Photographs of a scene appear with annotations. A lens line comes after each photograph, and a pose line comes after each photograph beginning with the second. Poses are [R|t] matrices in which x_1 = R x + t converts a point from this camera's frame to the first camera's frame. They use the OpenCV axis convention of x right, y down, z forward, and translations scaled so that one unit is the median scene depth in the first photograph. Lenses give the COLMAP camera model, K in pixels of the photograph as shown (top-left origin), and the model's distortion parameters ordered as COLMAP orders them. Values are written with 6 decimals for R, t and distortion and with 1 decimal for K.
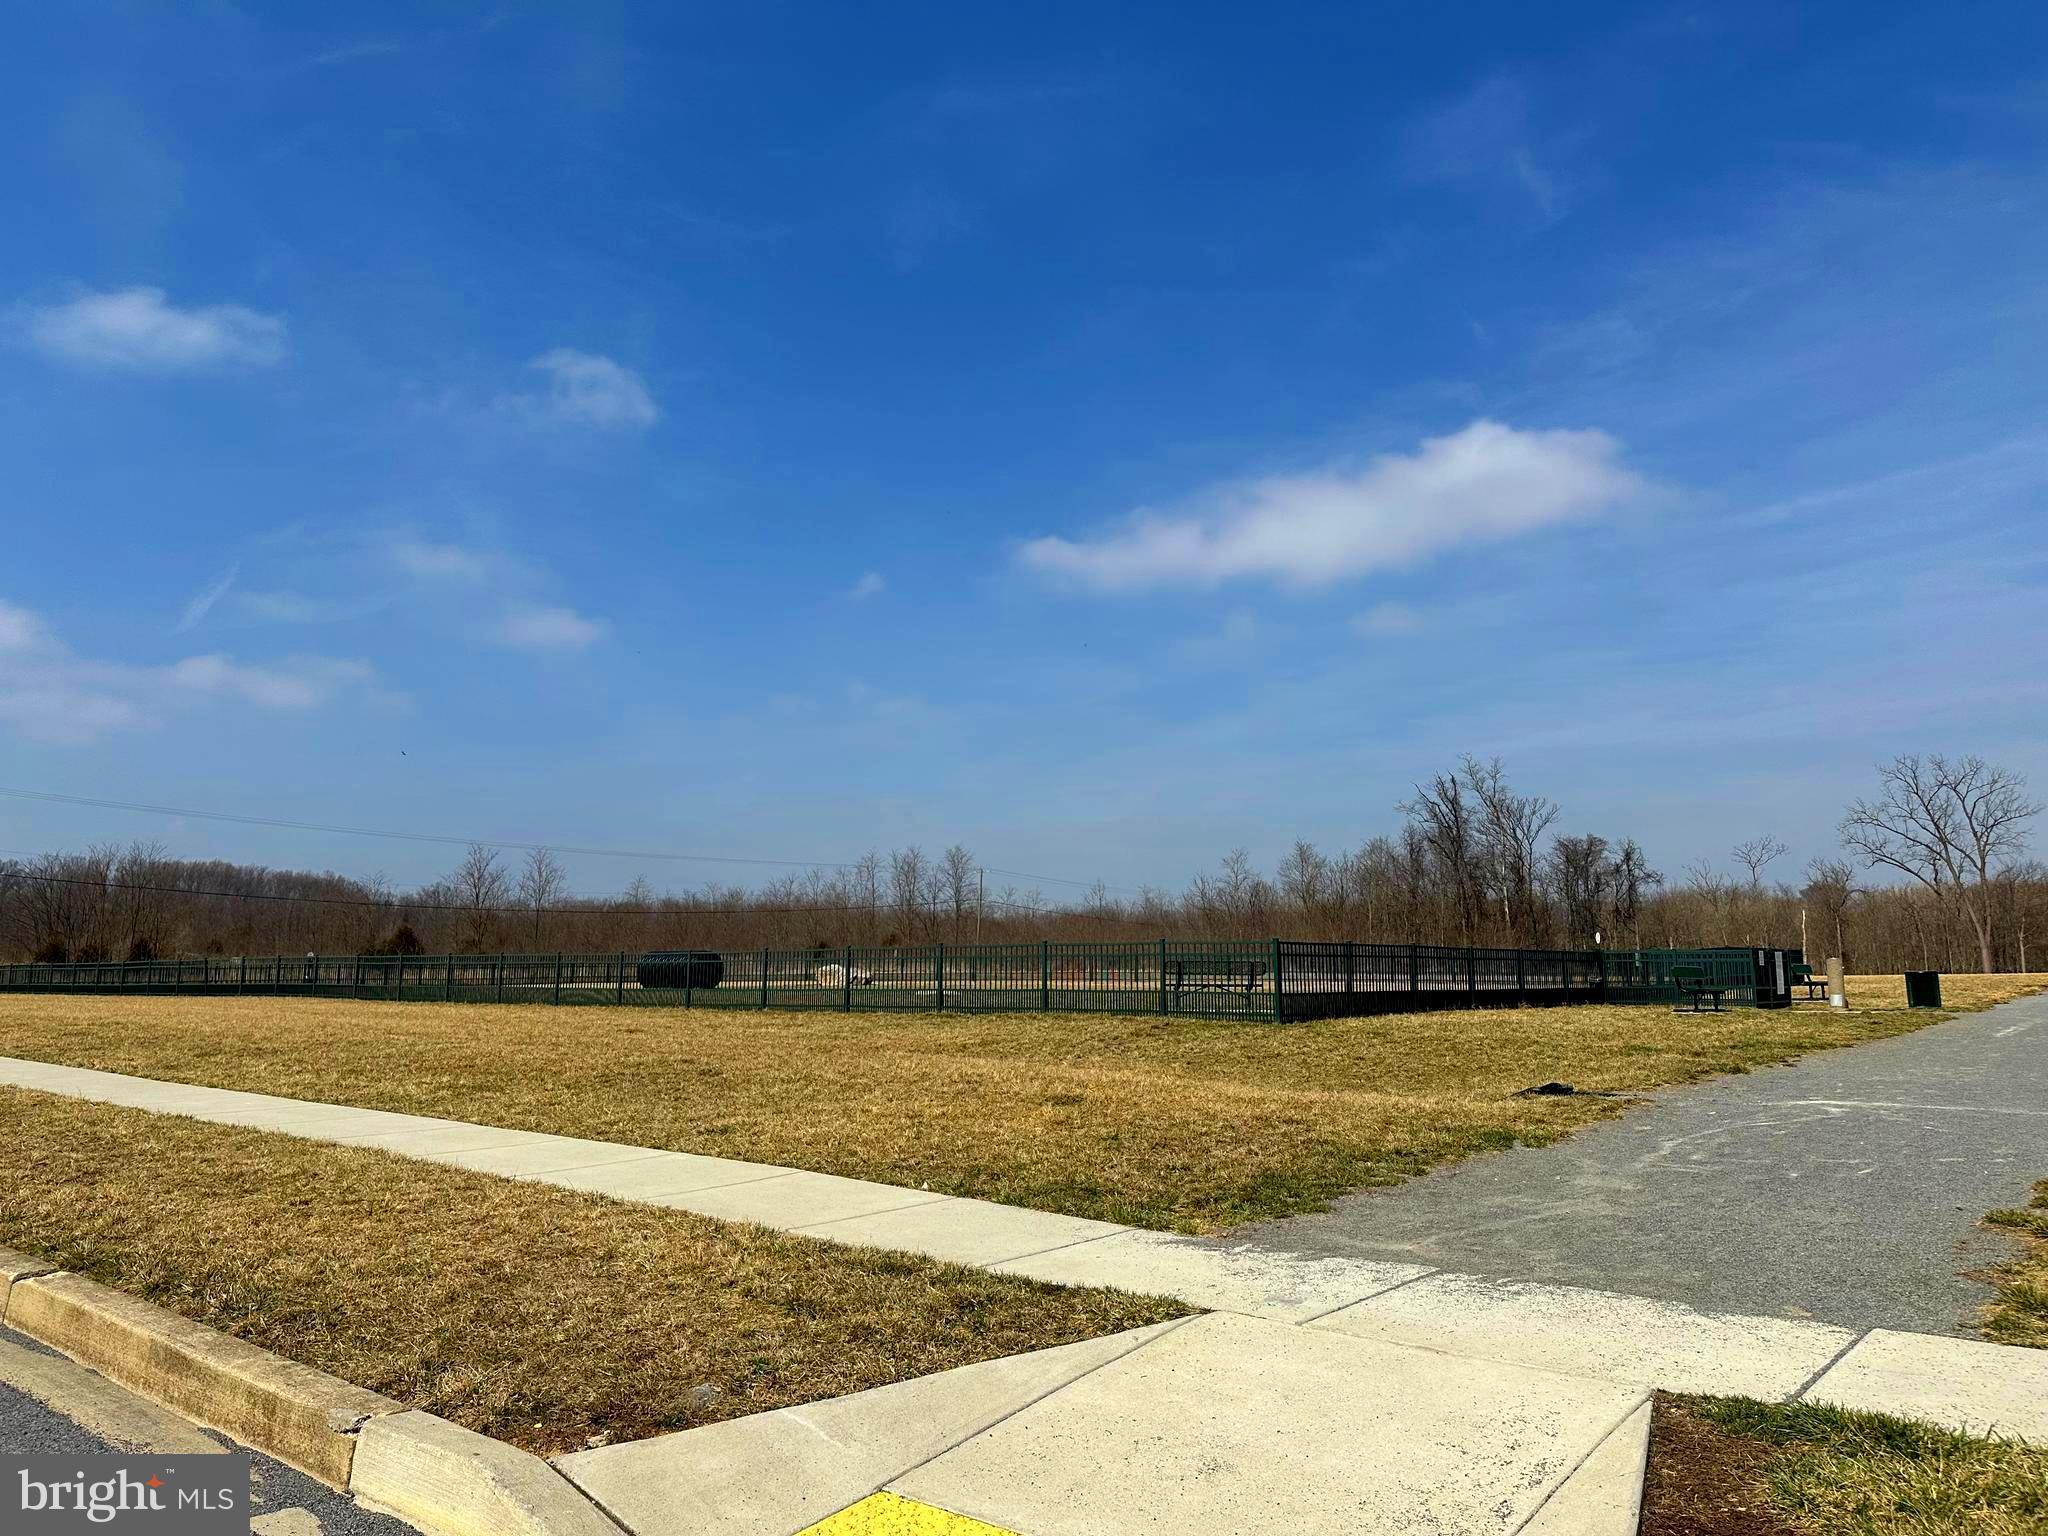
lens RADIAL K [[1403.2, 0, 1024.0], [0, 1403.2, 768.0], [0, 0, 1]] dist [0.080839, 0.000300]
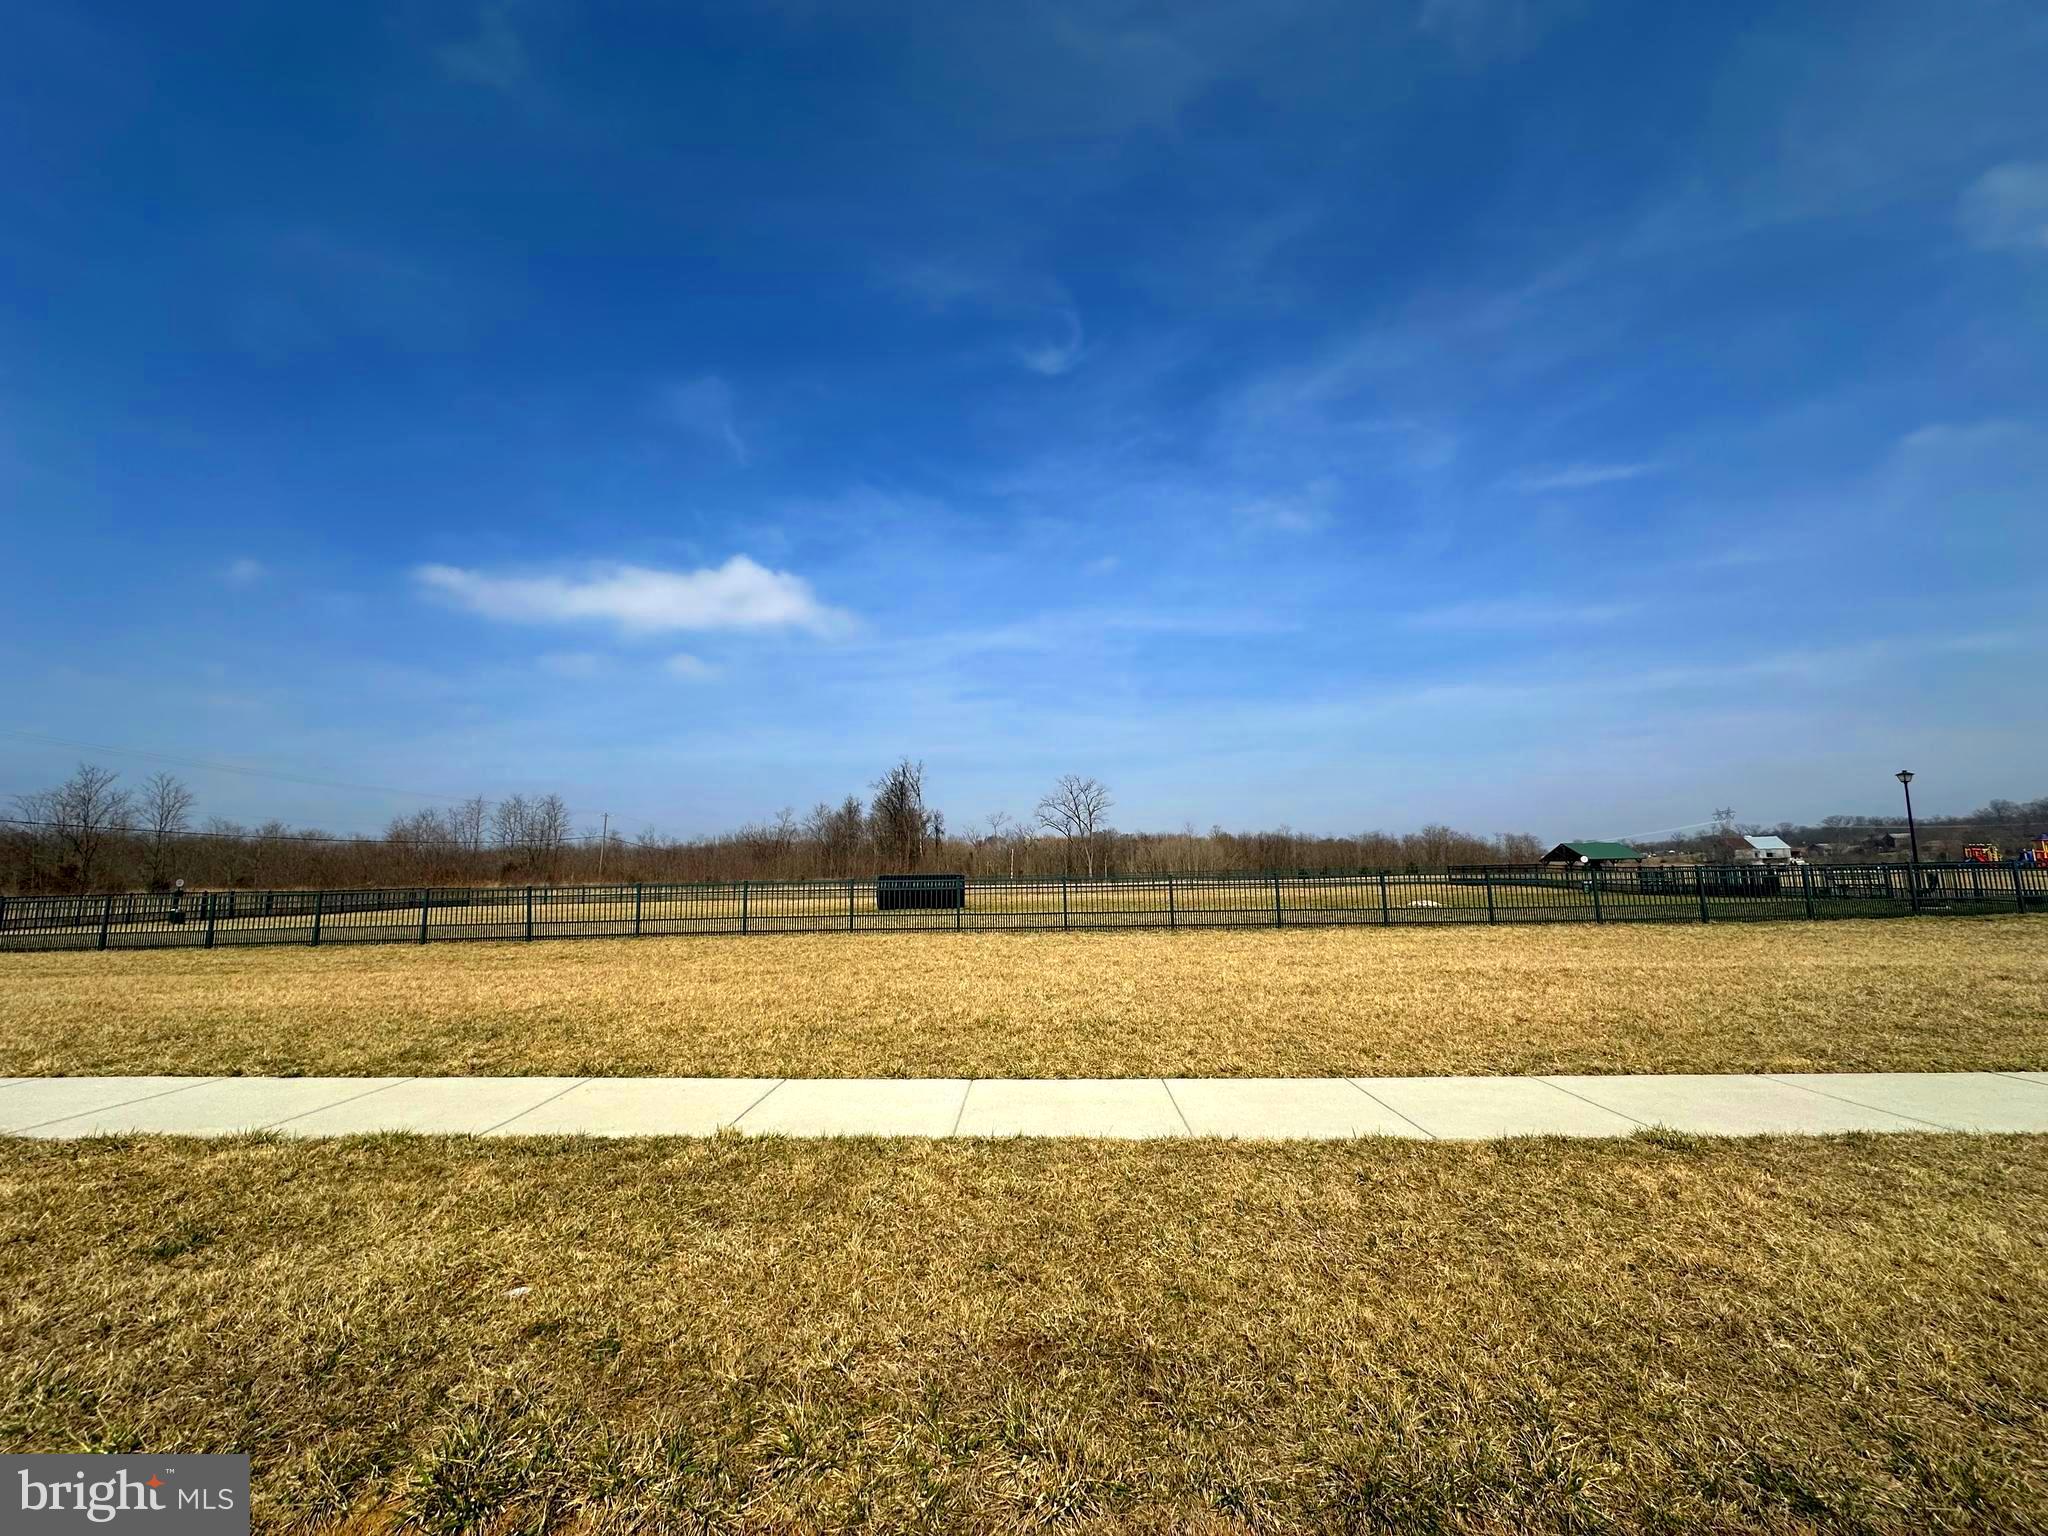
lens RADIAL K [[830.7, 0, 1024.0], [0, 830.7, 768.0], [0, 0, 1]] dist [0.006060, 0.000058]
pose [[0.770256, 0.073189, 0.633521, -0.165631], [-0.073578, 0.996958, -0.025716, 0.018772], [-0.633476, -0.026805, 0.773298, 0.148166]]
